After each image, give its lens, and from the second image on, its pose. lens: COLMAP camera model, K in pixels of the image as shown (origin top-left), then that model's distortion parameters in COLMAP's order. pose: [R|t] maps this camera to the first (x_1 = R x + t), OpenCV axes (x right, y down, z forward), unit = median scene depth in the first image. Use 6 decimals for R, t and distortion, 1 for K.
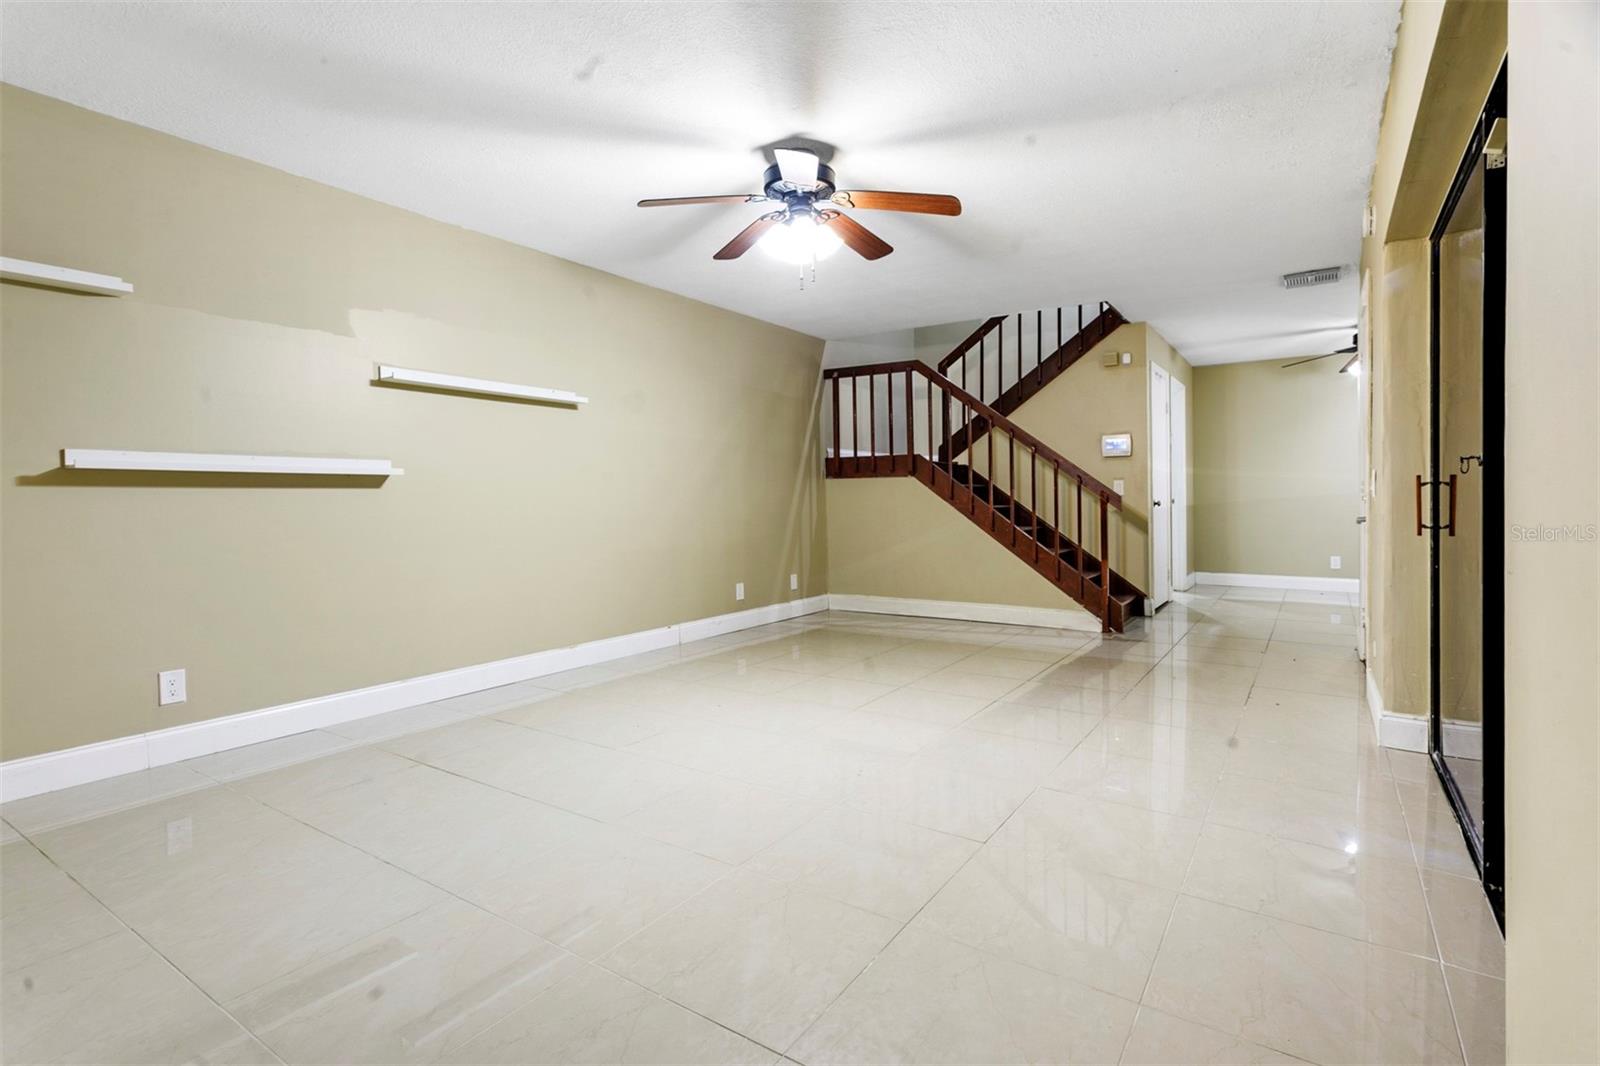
lens RADIAL K [[762.9, 0, 799.5], [0, 762.9, 510.3], [0, 0, 1]] dist [-0.000151, -0.000384]
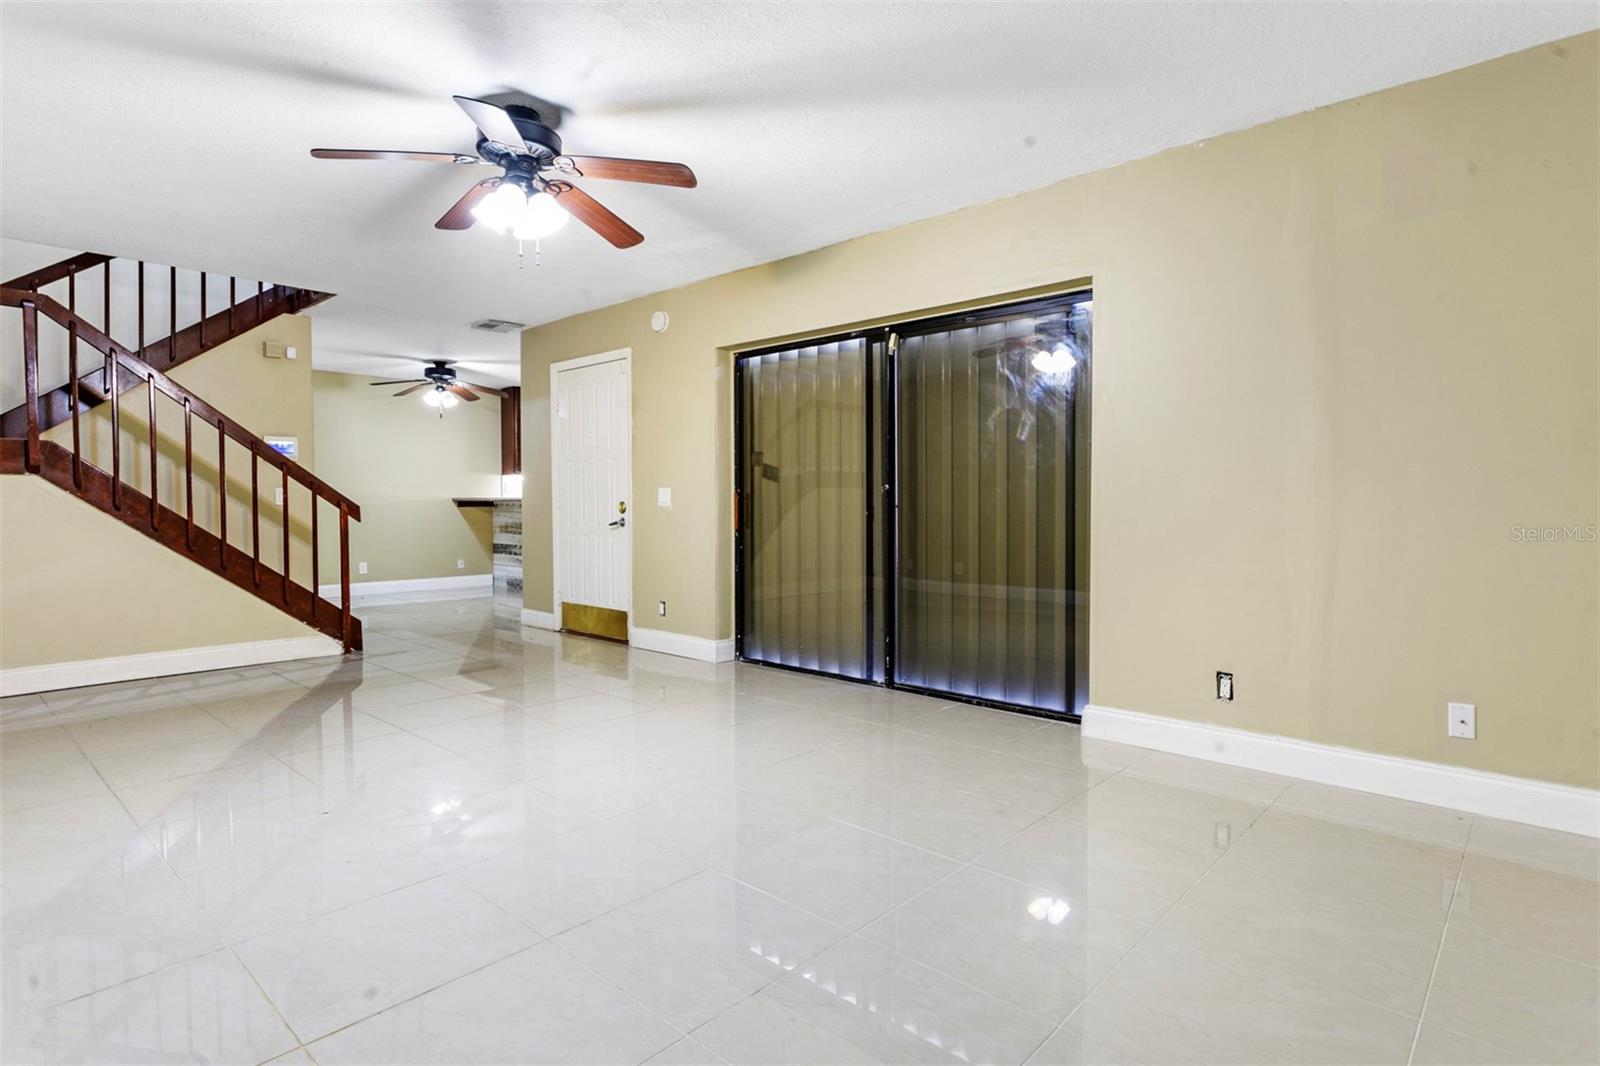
lens RADIAL K [[821.8, 0, 796.9], [0, 821.8, 515.4], [0, 0, 1]] dist [-0.002794, -0.000076]
pose [[0.150968, -0.009210, 0.988496, -0.477645], [0.016217, 0.999845, 0.006840, -0.004798], [-0.988406, 0.014998, 0.151094, 0.297385]]
